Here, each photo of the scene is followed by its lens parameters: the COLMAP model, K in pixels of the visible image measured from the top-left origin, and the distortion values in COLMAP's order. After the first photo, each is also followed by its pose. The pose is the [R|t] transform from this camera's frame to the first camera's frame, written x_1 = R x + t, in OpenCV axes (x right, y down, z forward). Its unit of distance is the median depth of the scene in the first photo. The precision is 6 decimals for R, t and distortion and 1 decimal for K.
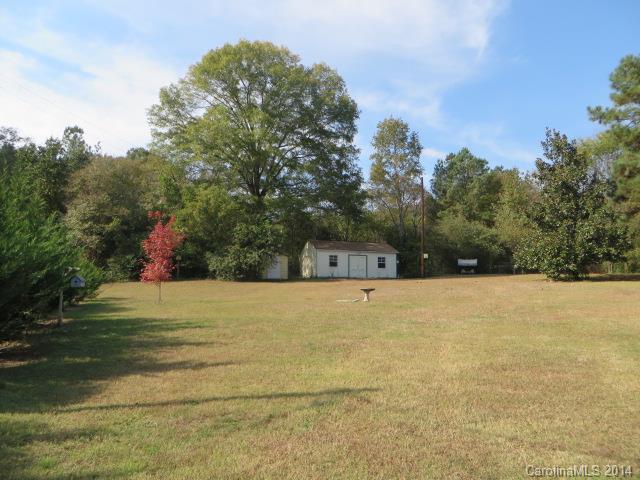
lens RADIAL K [[480.6, 0, 320.0], [0, 480.6, 240.0], [0, 0, 1]] dist [-0.003803, -0.000300]
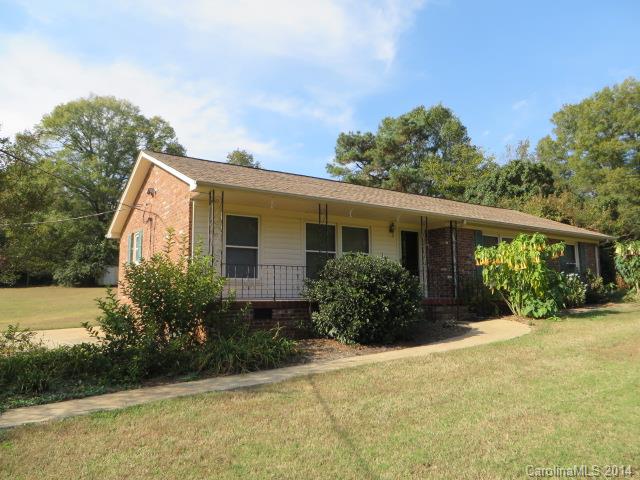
lens RADIAL K [[477.3, 0, 320.0], [0, 477.3, 240.0], [0, 0, 1]] dist [0.030383, 0.000707]
pose [[0.987662, -0.002926, 0.156576, 0.229128], [0.003294, 0.999992, -0.002096, -0.030802], [-0.156569, 0.002586, 0.987664, -0.330402]]
